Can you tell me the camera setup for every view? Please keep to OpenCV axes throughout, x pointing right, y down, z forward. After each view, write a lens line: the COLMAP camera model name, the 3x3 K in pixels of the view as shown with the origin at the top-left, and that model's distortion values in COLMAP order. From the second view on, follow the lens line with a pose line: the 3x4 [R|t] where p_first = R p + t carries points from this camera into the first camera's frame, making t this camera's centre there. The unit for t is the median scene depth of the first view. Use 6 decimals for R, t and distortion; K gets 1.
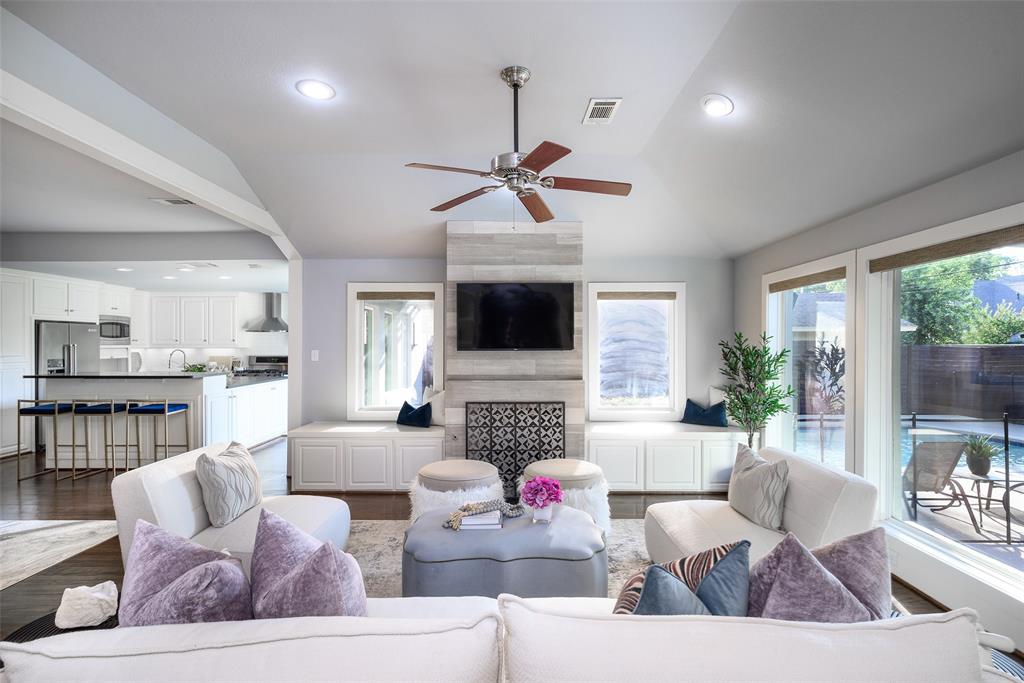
lens RADIAL K [[476.9, 0, 516.8], [0, 476.9, 342.7], [0, 0, 1]] dist [-0.007321, 0.000663]
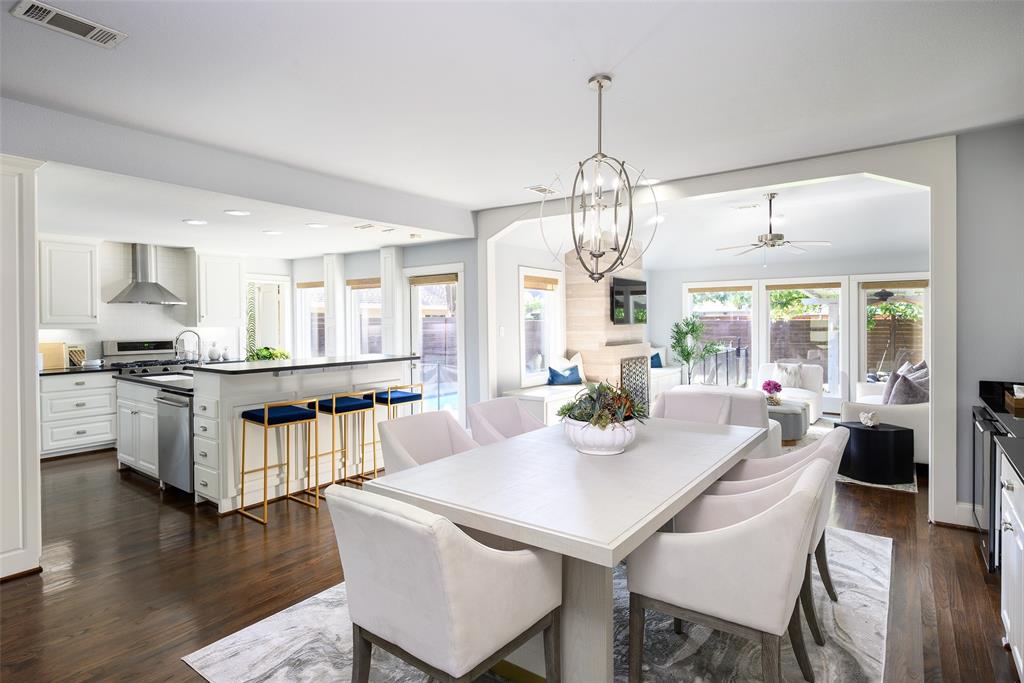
lens RADIAL K [[555.1, 0, 512.2], [0, 555.1, 321.0], [0, 0, 1]] dist [-0.013683, 0.002025]
pose [[0.596764, -0.001111, 0.802416, -1.576330], [0.000147, 0.999999, 0.001275, 0.000881], [-0.802417, -0.000643, 0.596764, 0.264122]]
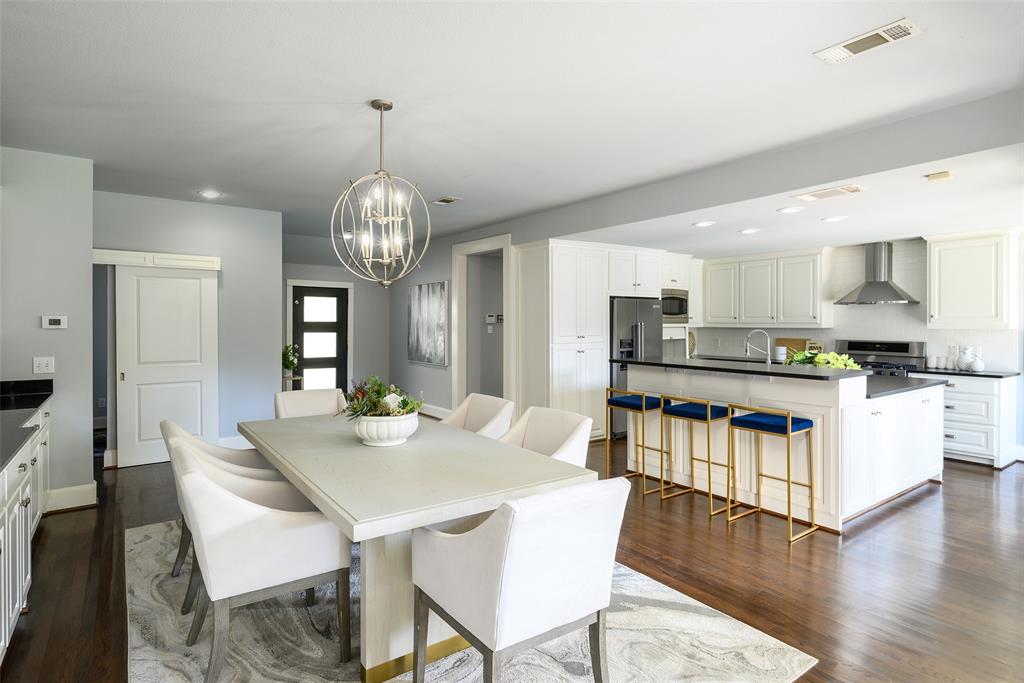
lens RADIAL K [[524.2, 0, 473.0], [0, 524.2, 326.1], [0, 0, 1]] dist [0.000797, 0.001744]
pose [[0.551234, 0.007489, -0.834317, -0.427494], [0.002108, 0.999944, 0.010368, -0.001425], [0.834348, -0.007473, 0.551187, 0.296701]]
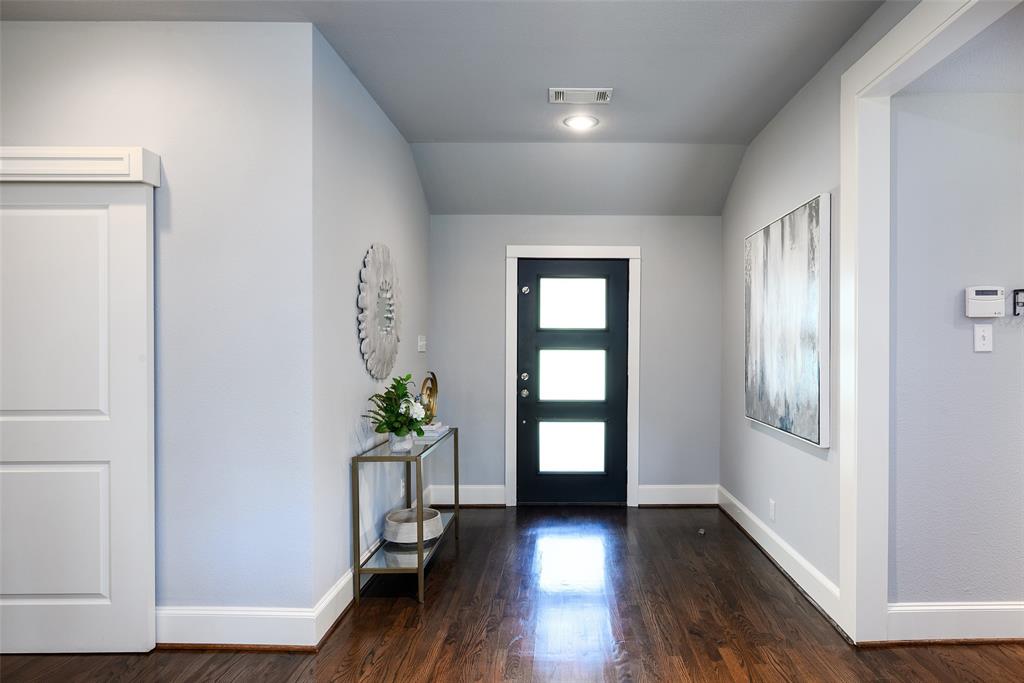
lens RADIAL K [[586.3, 0, 582.4], [0, 586.3, 349.0], [0, 0, 1]] dist [-0.001652, 0.002378]
pose [[0.011251, 0.006292, -0.999917, -1.236711], [0.007146, 0.999954, 0.006373, 0.031186], [0.999911, -0.007217, 0.011205, 0.873498]]
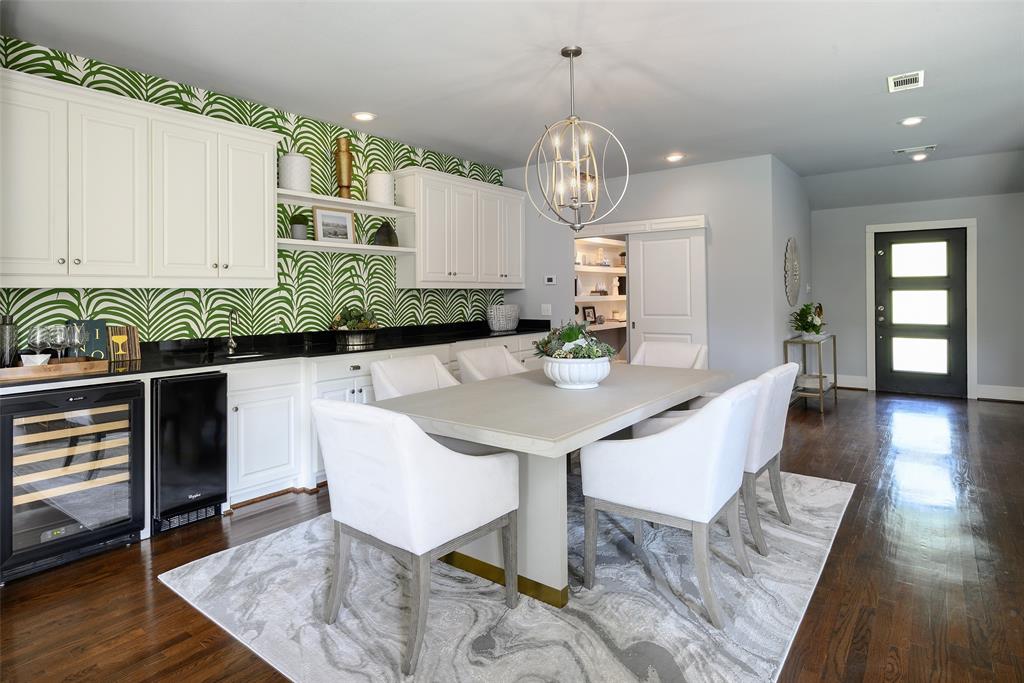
lens RADIAL K [[567.1, 0, 513.3], [0, 567.1, 288.9], [0, 0, 1]] dist [0.023637, 0.000819]
pose [[-0.611680, 0.000462, -0.791105, -0.420377], [0.014922, 0.999829, -0.010954, 0.034939], [0.790964, -0.018505, -0.611582, 0.947012]]
